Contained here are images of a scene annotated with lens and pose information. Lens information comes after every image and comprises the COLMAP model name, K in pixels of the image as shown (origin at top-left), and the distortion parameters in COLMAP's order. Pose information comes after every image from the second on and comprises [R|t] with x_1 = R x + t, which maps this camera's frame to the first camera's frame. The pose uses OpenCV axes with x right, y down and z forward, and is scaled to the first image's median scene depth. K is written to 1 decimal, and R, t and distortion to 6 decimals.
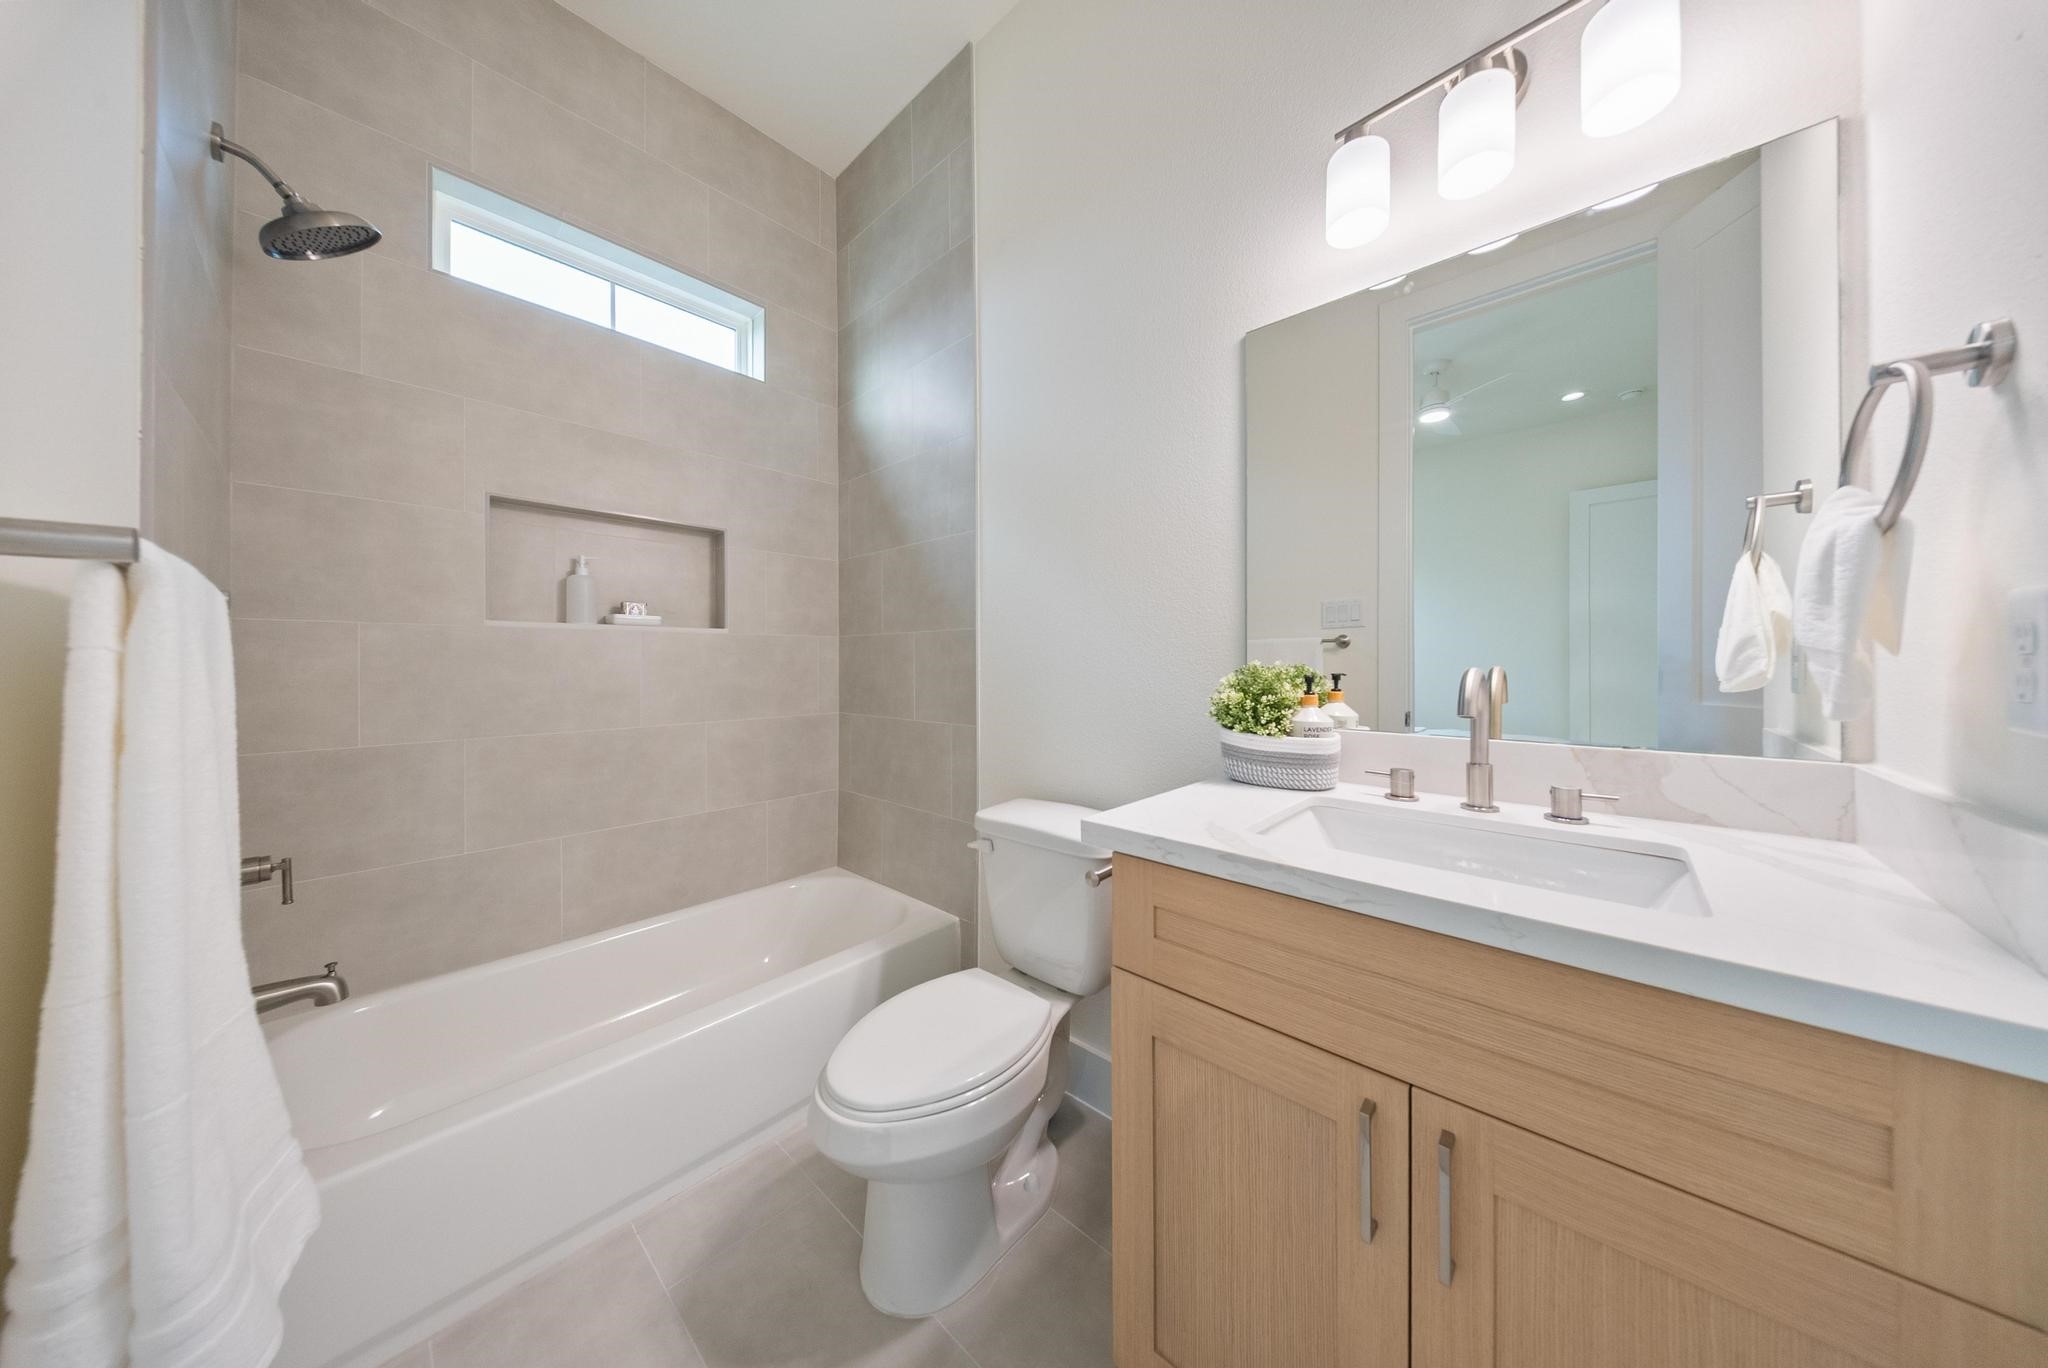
lens RADIAL K [[605.4, 0, 1031.6], [0, 605.4, 666.8], [0, 0, 1]] dist [-0.000625, -0.000018]
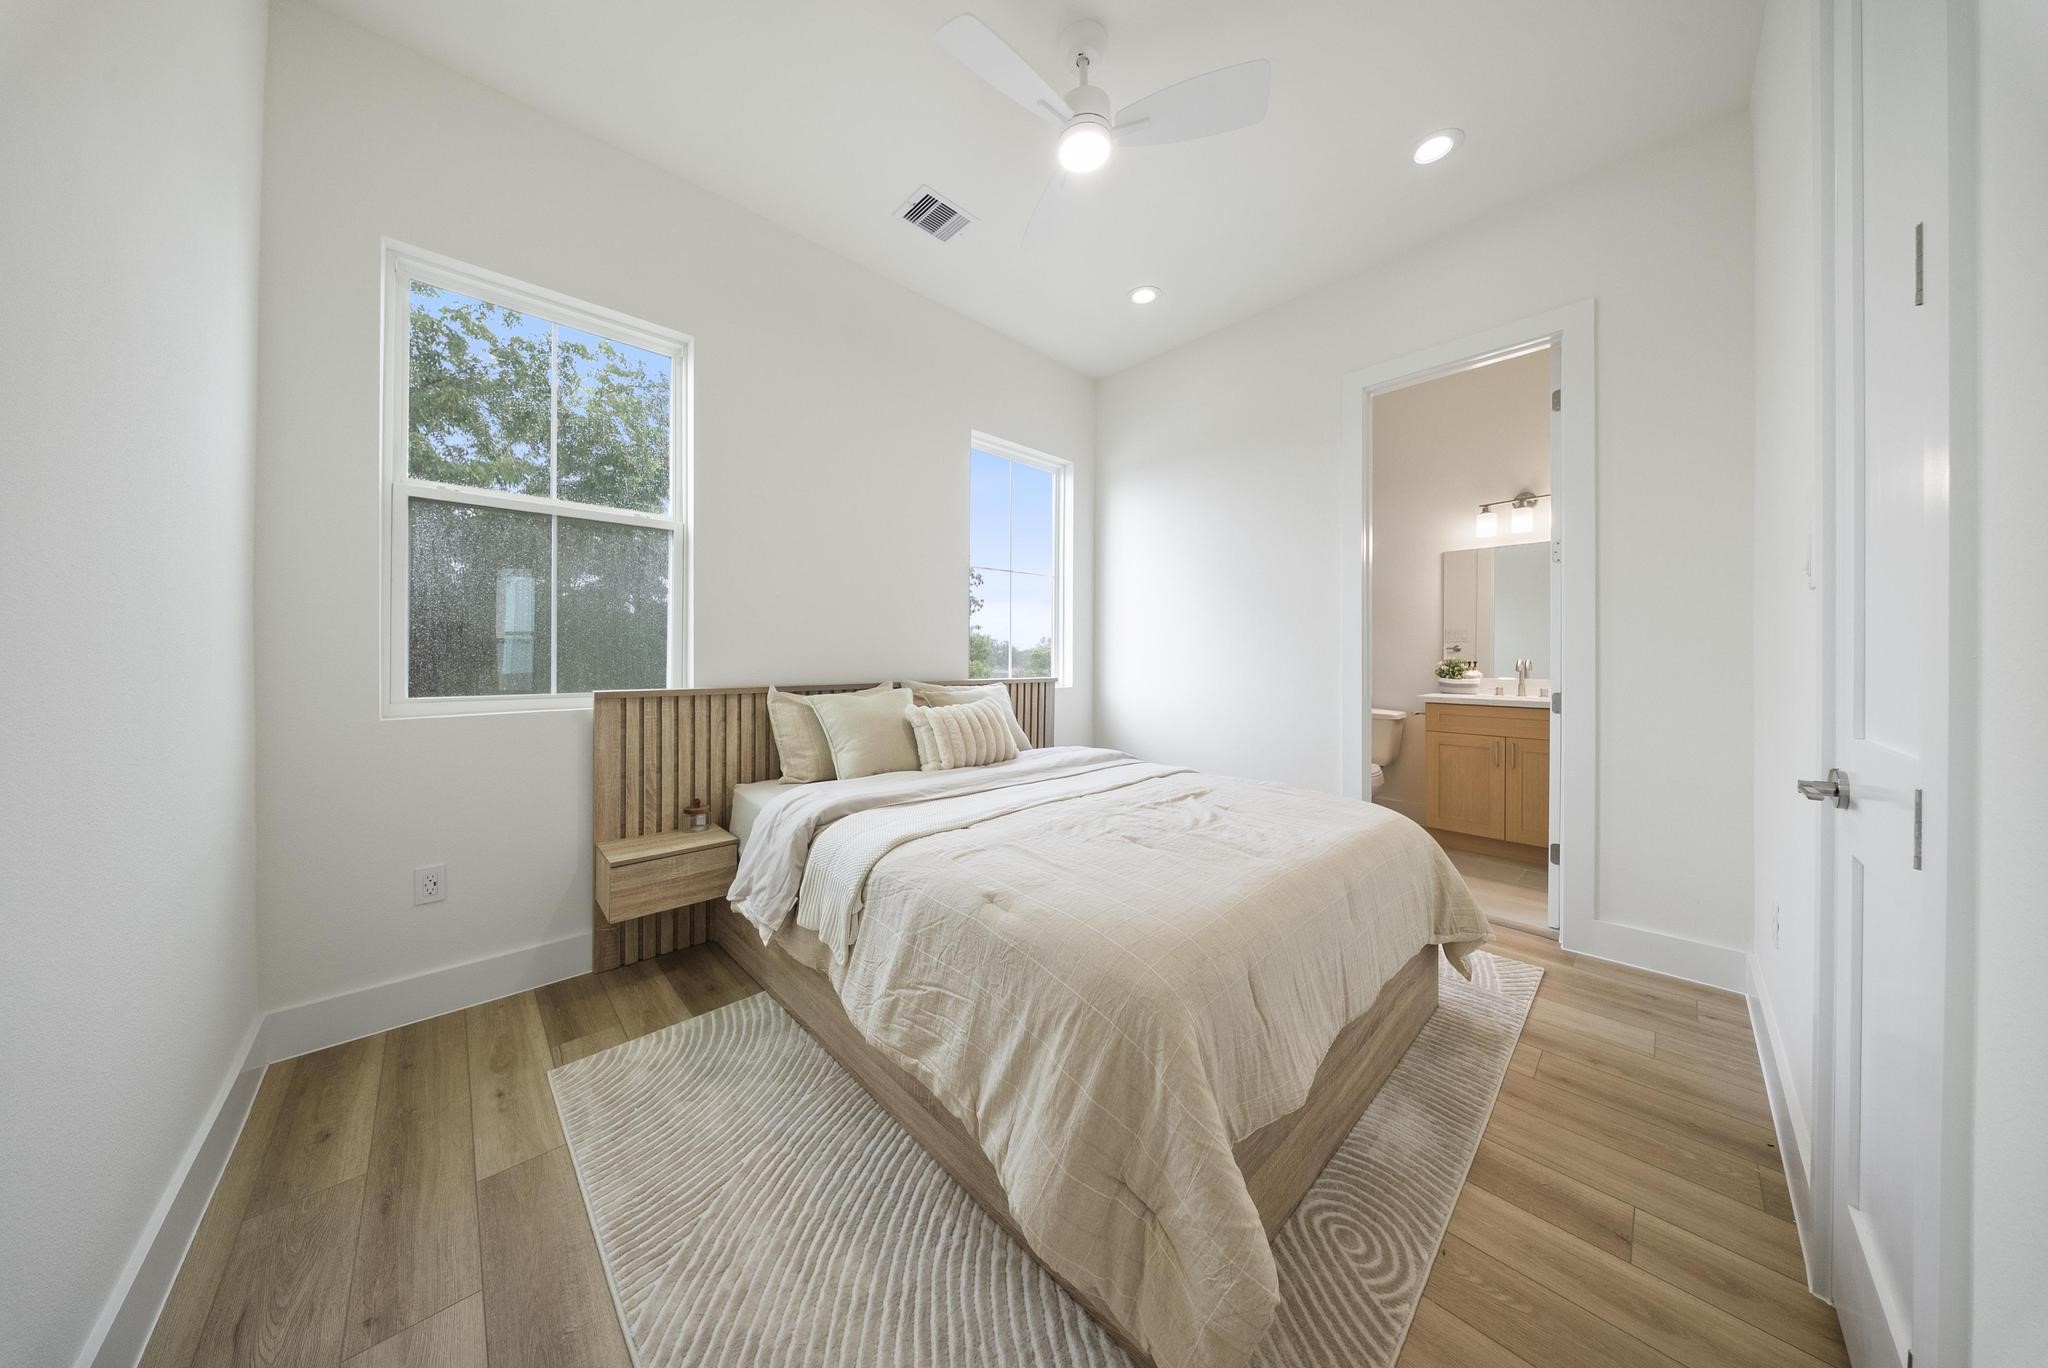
lens RADIAL K [[605.4, 0, 1016.2], [0, 605.4, 670.5], [0, 0, 1]] dist [-0.000625, -0.000018]
pose [[0.997286, 0.002549, -0.073583, -1.844008], [-0.002060, 0.999975, 0.006729, 0.048150], [0.073598, -0.006559, 0.997266, -2.598389]]
